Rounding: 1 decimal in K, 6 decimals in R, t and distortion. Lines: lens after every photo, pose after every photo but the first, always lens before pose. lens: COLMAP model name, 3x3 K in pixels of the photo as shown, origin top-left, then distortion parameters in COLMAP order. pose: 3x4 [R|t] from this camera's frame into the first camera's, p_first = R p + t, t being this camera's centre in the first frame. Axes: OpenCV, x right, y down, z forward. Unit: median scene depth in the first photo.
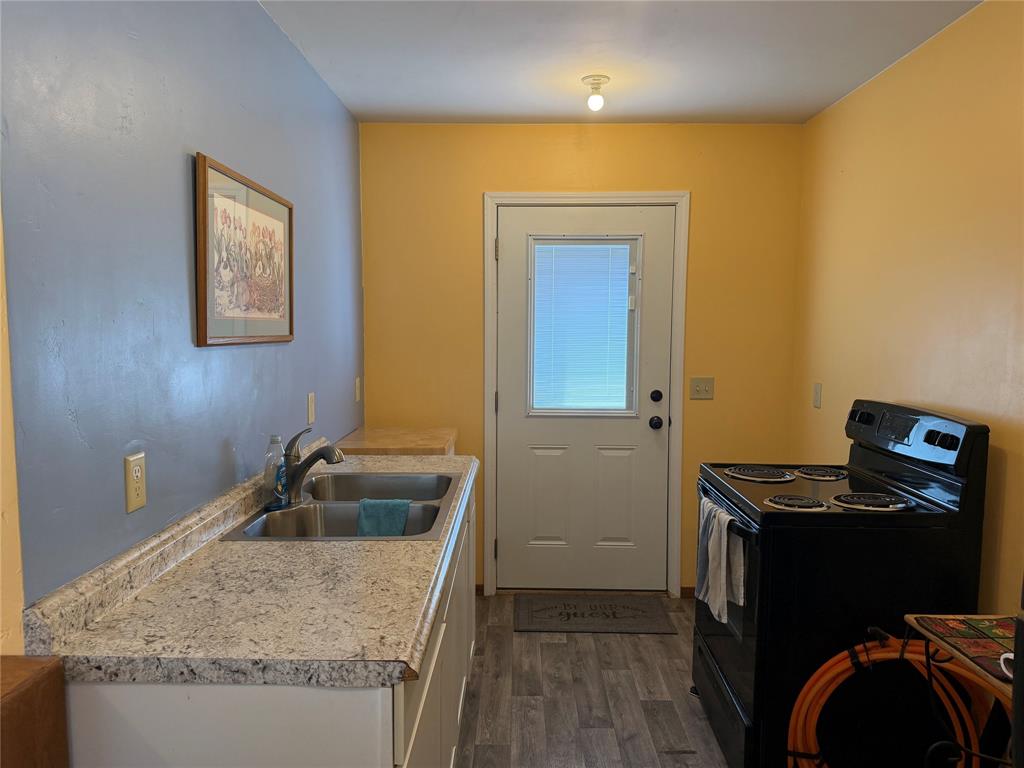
lens RADIAL K [[741.5, 0, 510.1], [0, 741.5, 387.3], [0, 0, 1]] dist [0.107299, -0.214189]
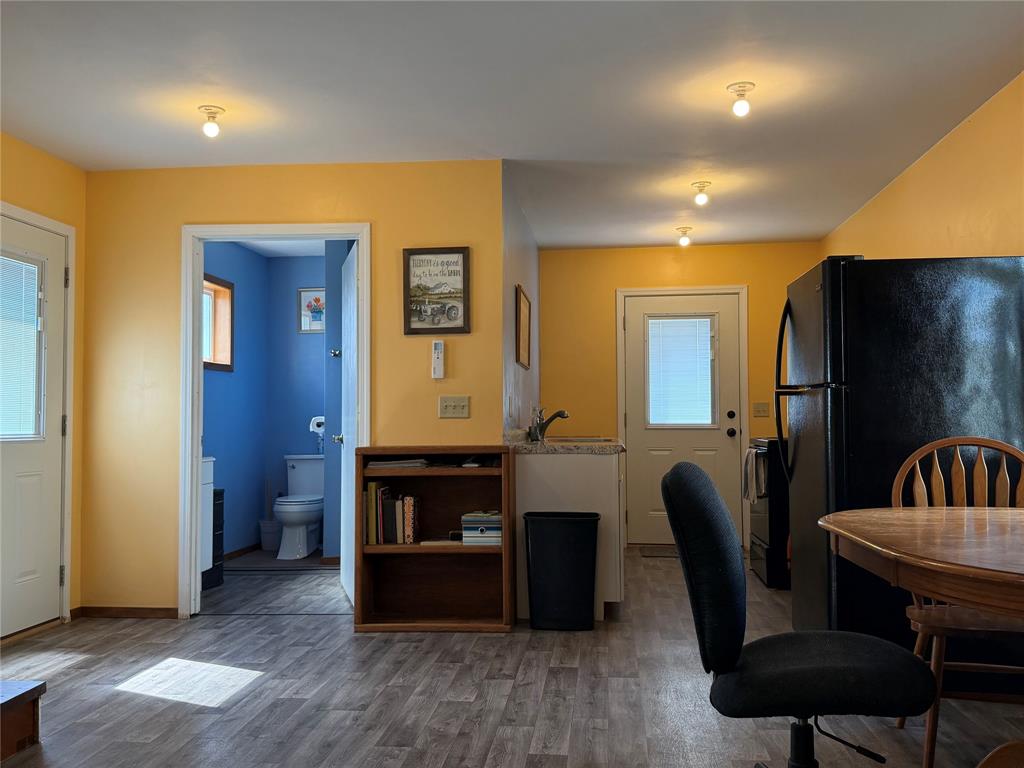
lens RADIAL K [[906.9, 0, 512.0], [0, 906.9, 384.0], [0, 0, 1]] dist [0.213177, -0.481204]
pose [[0.995533, -0.011660, -0.093696, -0.077225], [-0.000252, 0.992014, -0.126126, 0.190264], [0.094419, 0.125586, 0.987579, -0.934259]]
